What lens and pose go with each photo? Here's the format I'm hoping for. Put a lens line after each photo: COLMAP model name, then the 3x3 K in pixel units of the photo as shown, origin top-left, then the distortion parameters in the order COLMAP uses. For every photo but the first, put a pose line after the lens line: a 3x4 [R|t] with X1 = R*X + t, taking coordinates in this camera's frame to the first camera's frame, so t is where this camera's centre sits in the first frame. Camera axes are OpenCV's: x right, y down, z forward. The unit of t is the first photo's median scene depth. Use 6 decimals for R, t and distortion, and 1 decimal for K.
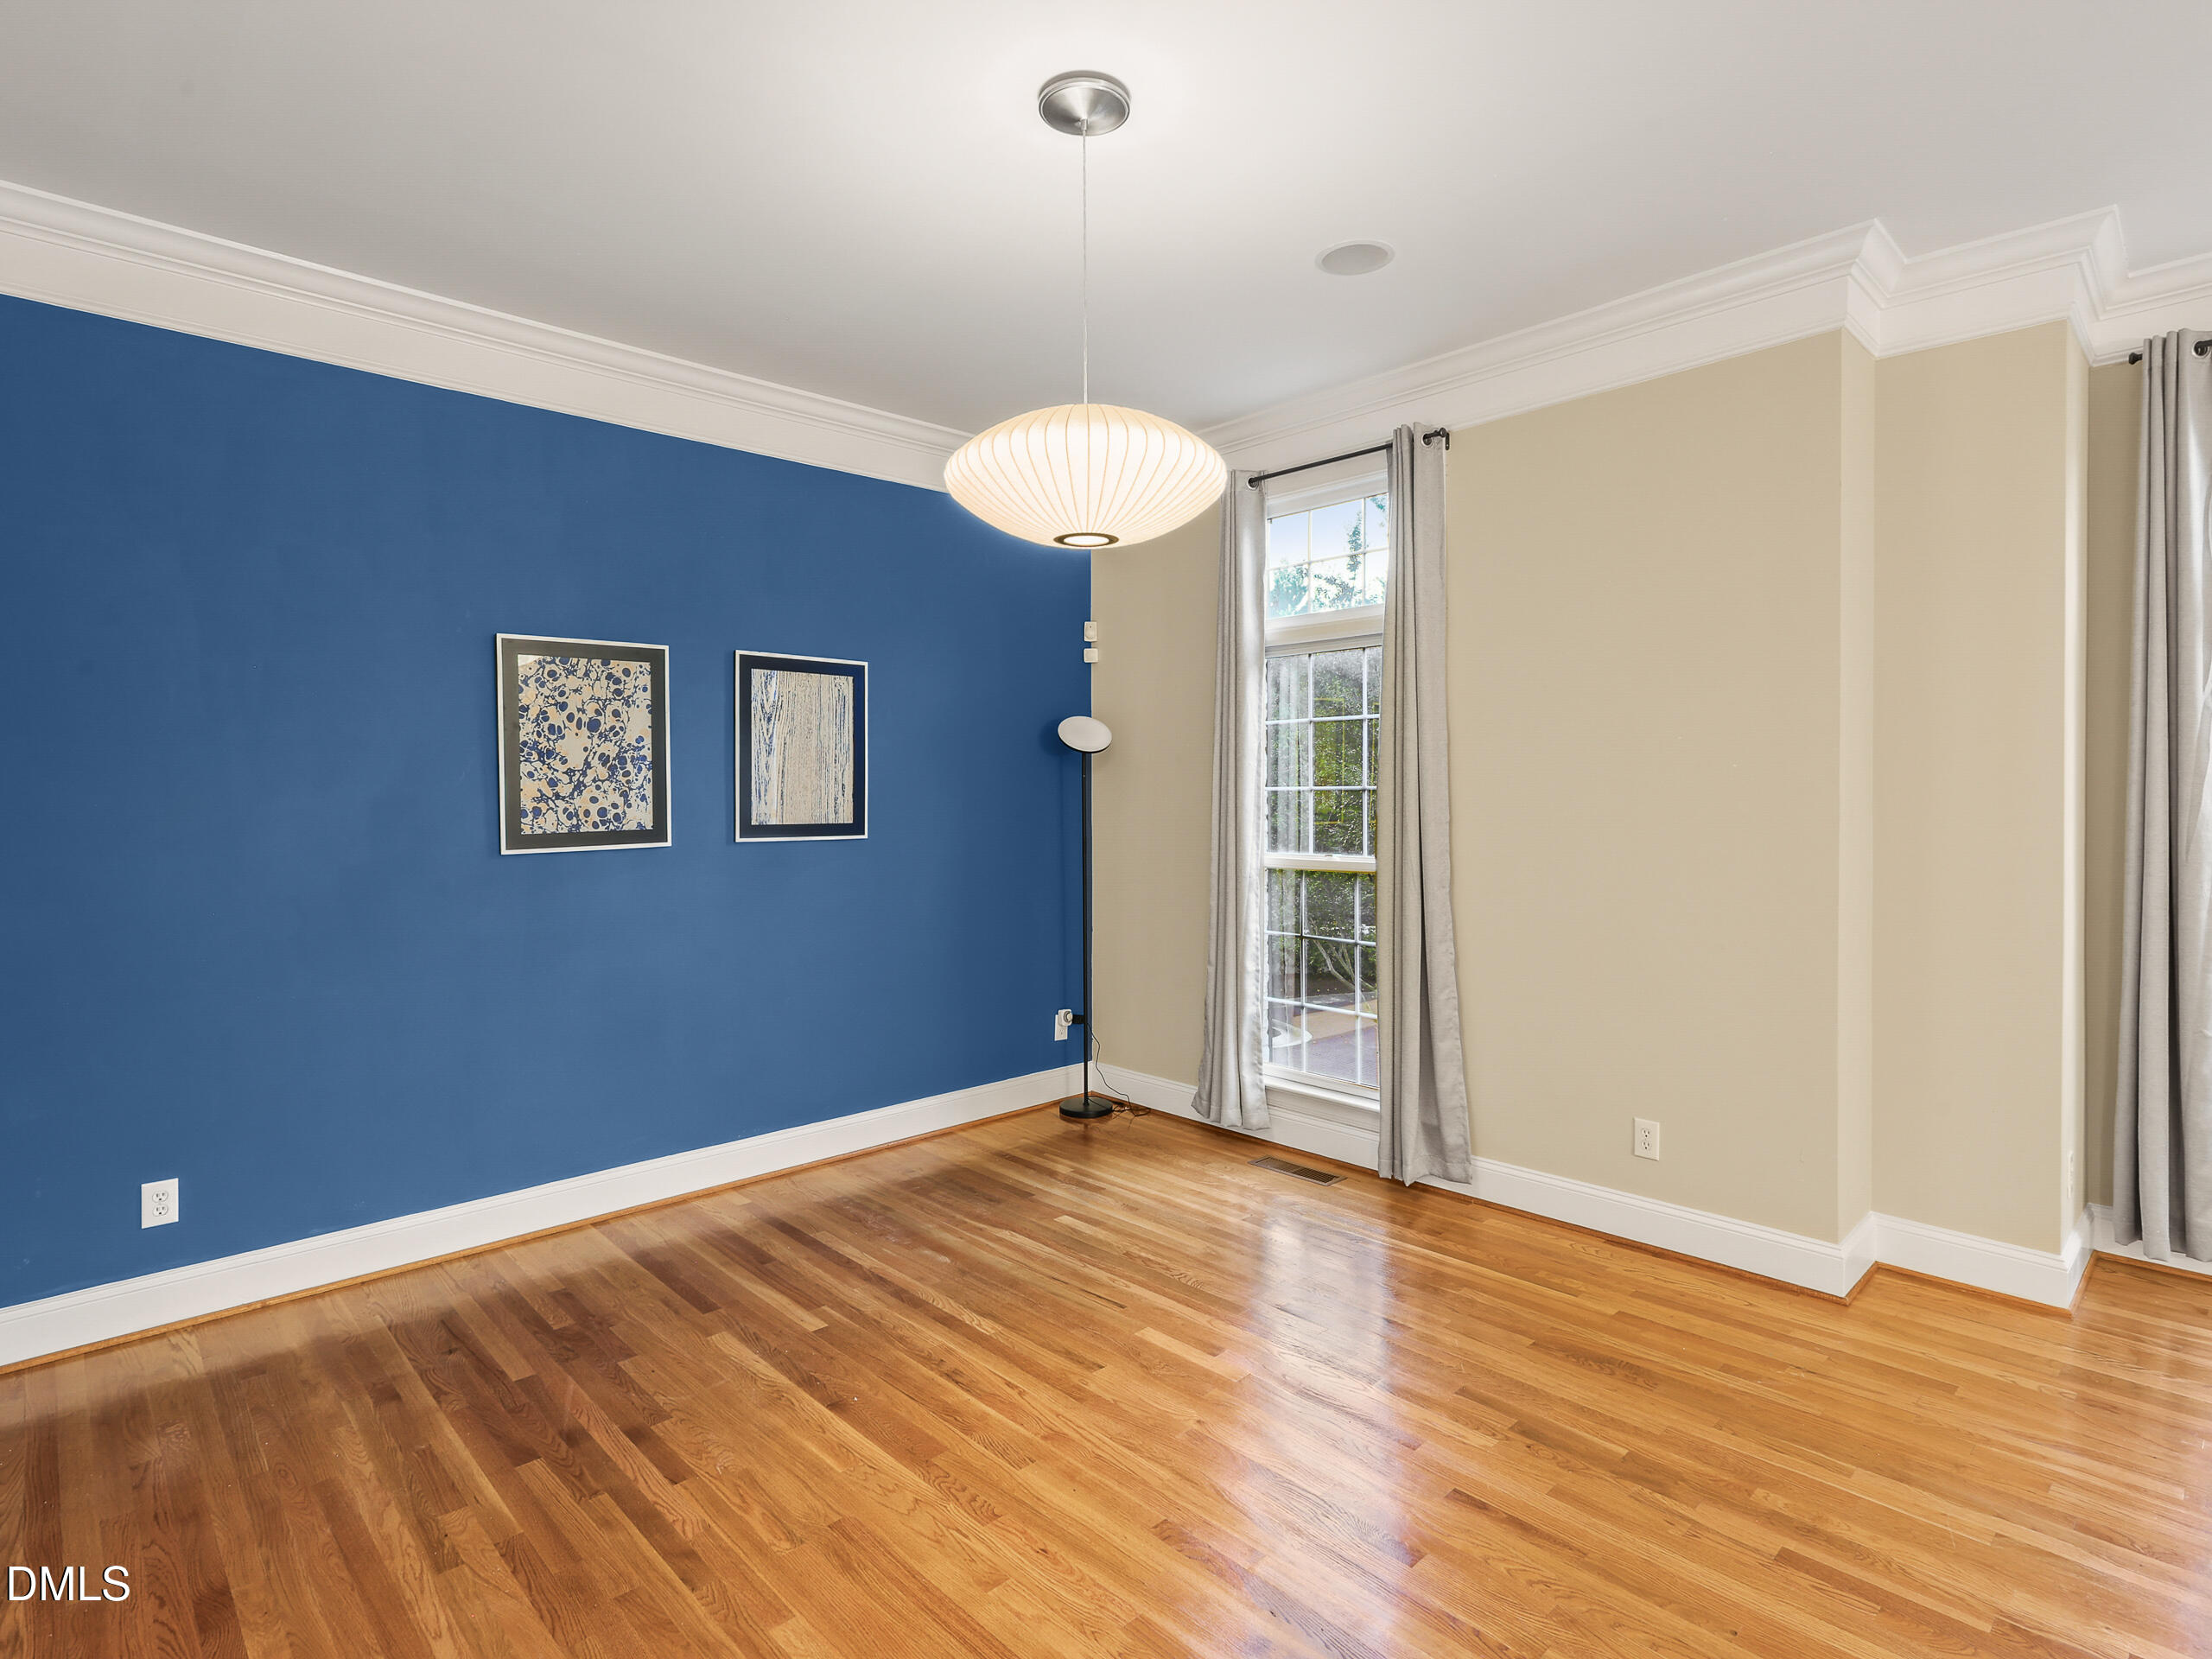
lens RADIAL K [[1149.8, 0, 1114.5], [0, 1149.8, 807.2], [0, 0, 1]] dist [-0.003682, 0.003444]
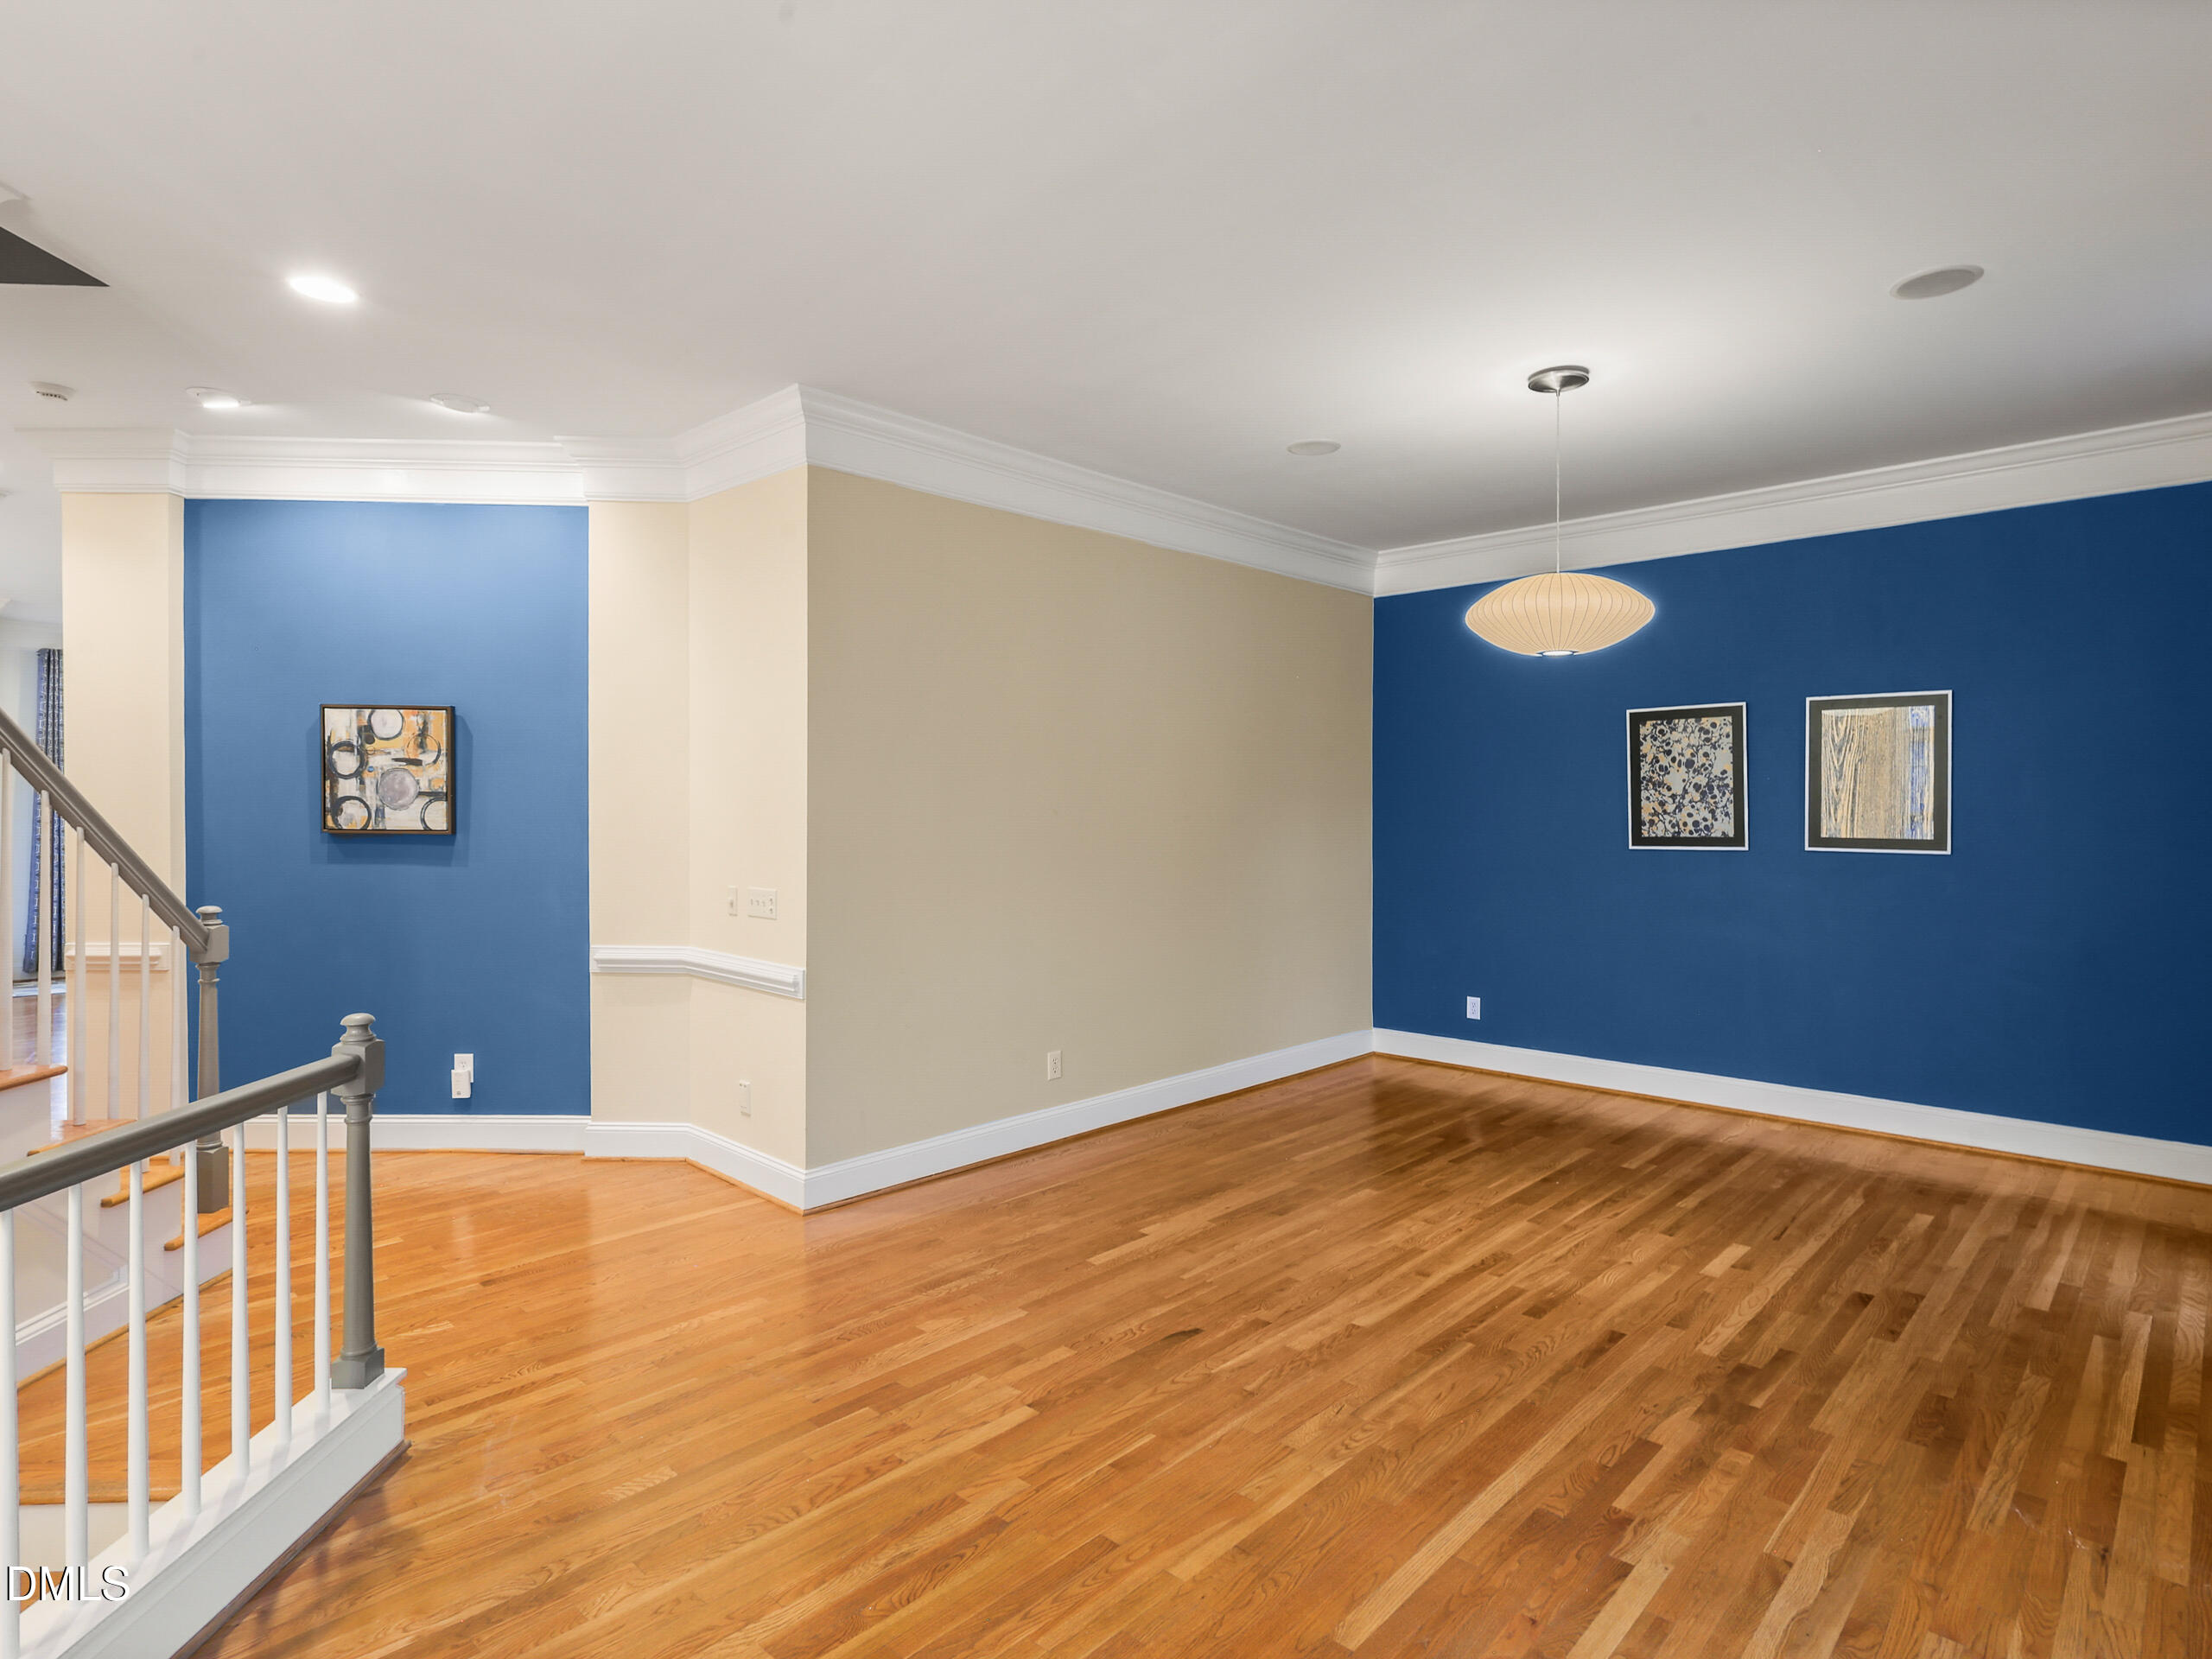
lens RADIAL K [[1175.2, 0, 1120.7], [0, 1175.2, 814.0], [0, 0, 1]] dist [-0.004690, 0.005220]
pose [[0.052356, 0.009731, -0.998581, 1.060053], [-0.013919, 0.999862, 0.009014, -0.012097], [0.998531, 0.013427, 0.052484, 0.214563]]
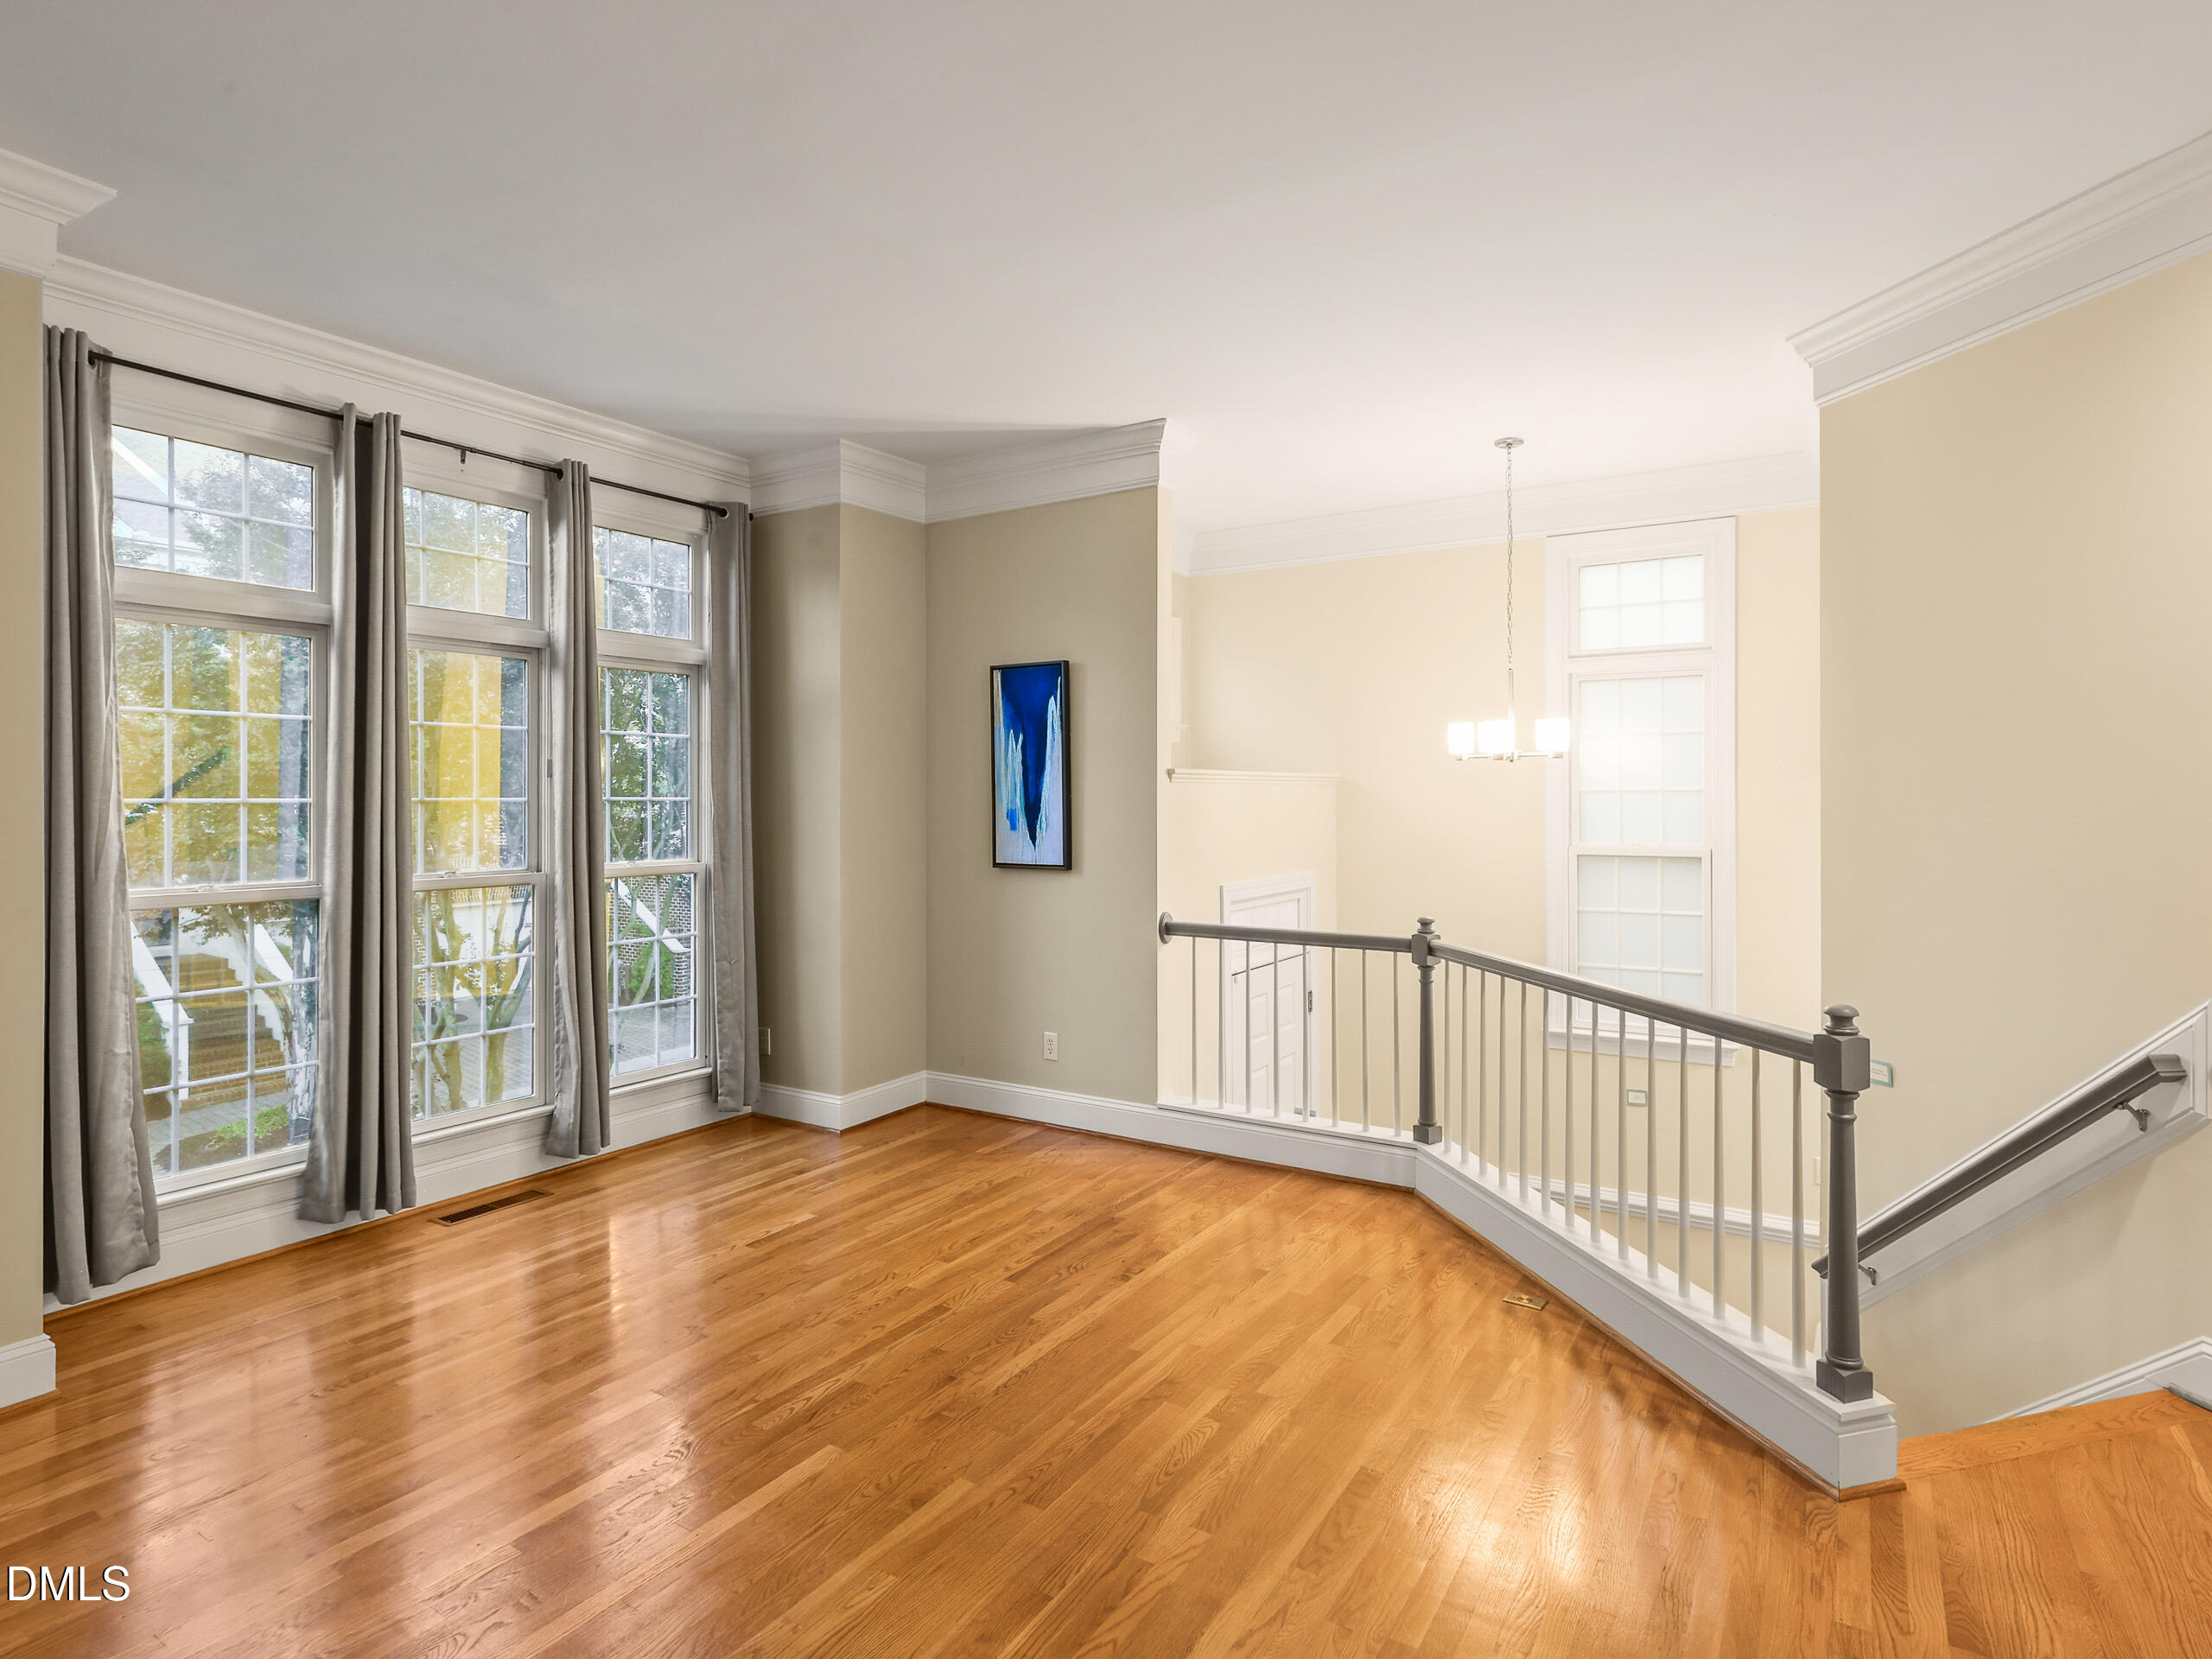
lens RADIAL K [[1175.2, 0, 1147.0], [0, 1175.2, 786.9], [0, 0, 1]] dist [-0.004690, 0.005220]
pose [[-0.250696, 0.015612, 0.967940, -0.232930], [0.019027, 0.999756, -0.011197, -0.001855], [-0.967879, 0.015610, -0.250932, 0.344661]]
